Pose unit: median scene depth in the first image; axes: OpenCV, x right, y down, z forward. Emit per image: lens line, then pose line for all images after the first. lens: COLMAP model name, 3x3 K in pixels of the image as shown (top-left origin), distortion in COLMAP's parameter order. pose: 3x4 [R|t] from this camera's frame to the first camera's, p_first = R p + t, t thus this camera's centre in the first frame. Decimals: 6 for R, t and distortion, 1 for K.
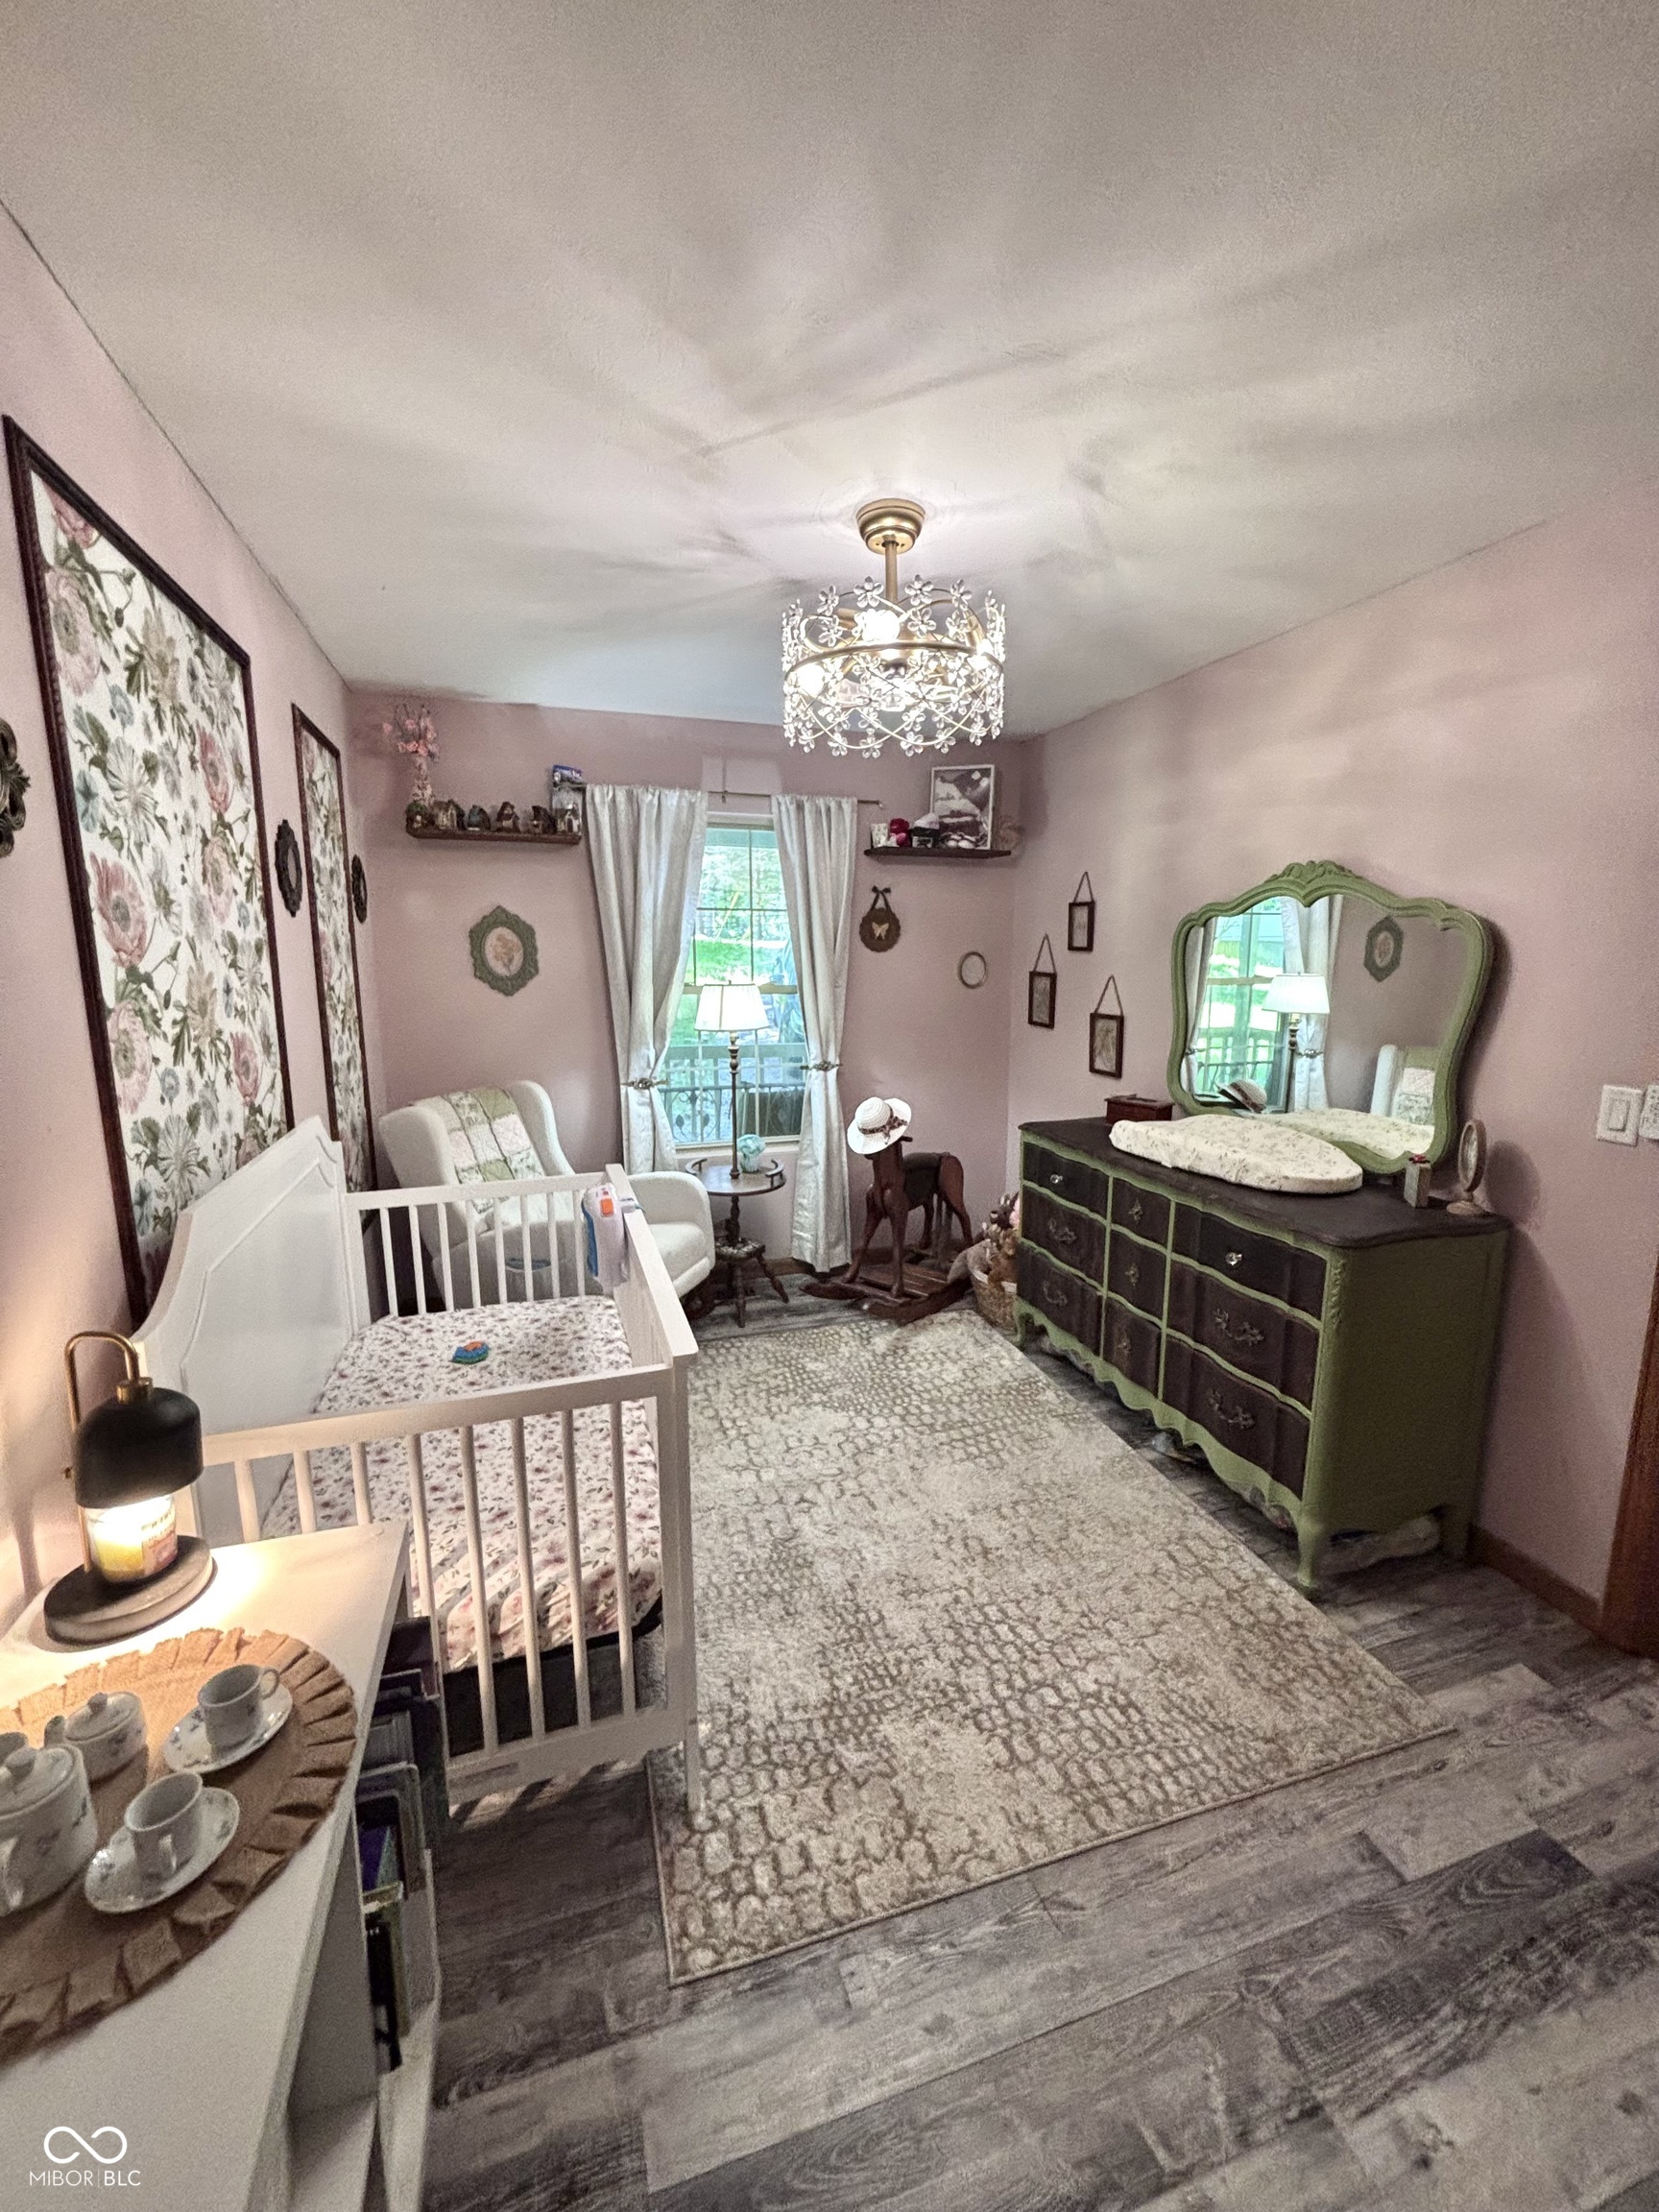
lens RADIAL K [[895.6, 0, 829.4], [0, 895.6, 1105.7], [0, 0, 1]] dist [-0.000327, 0.002500]
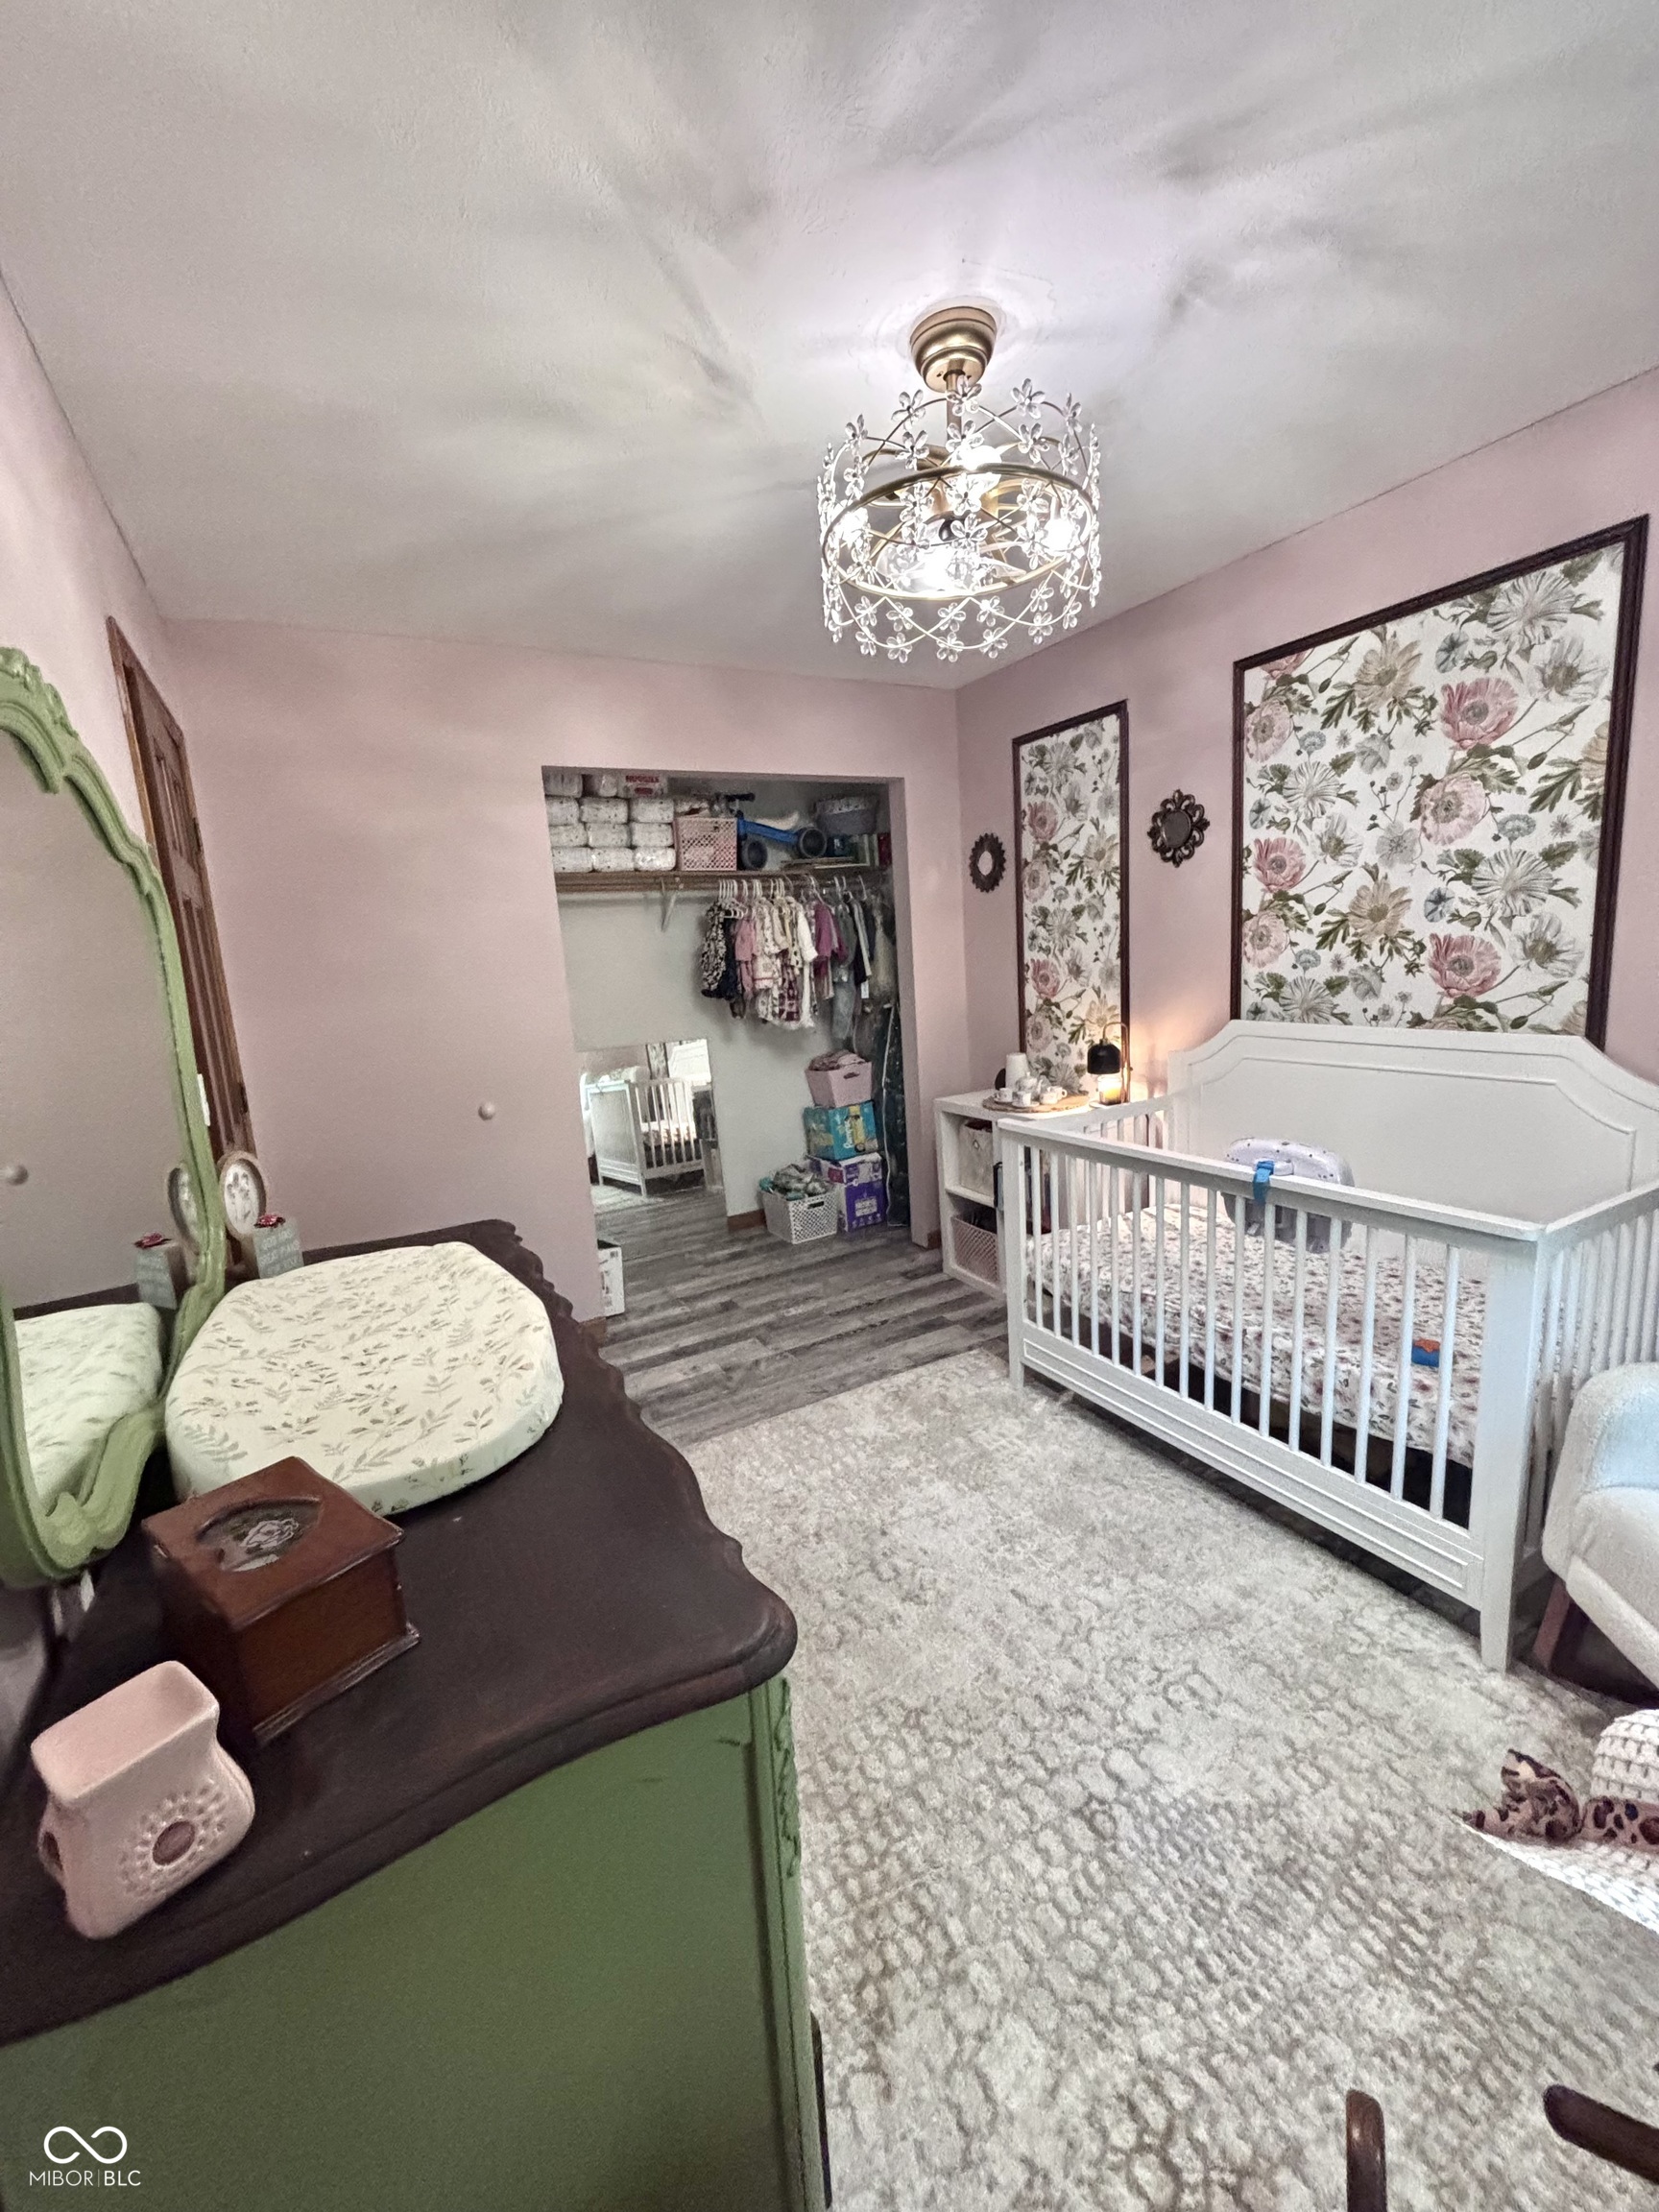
lens RADIAL K [[895.6, 0, 833.4], [0, 895.6, 1102.7], [0, 0, 1]] dist [-0.000327, 0.002500]
pose [[-0.979025, 0.094953, -0.180263, 0.380623], [0.029586, 0.941639, 0.335322, -0.285149], [0.201582, 0.322955, -0.924697, 1.932363]]
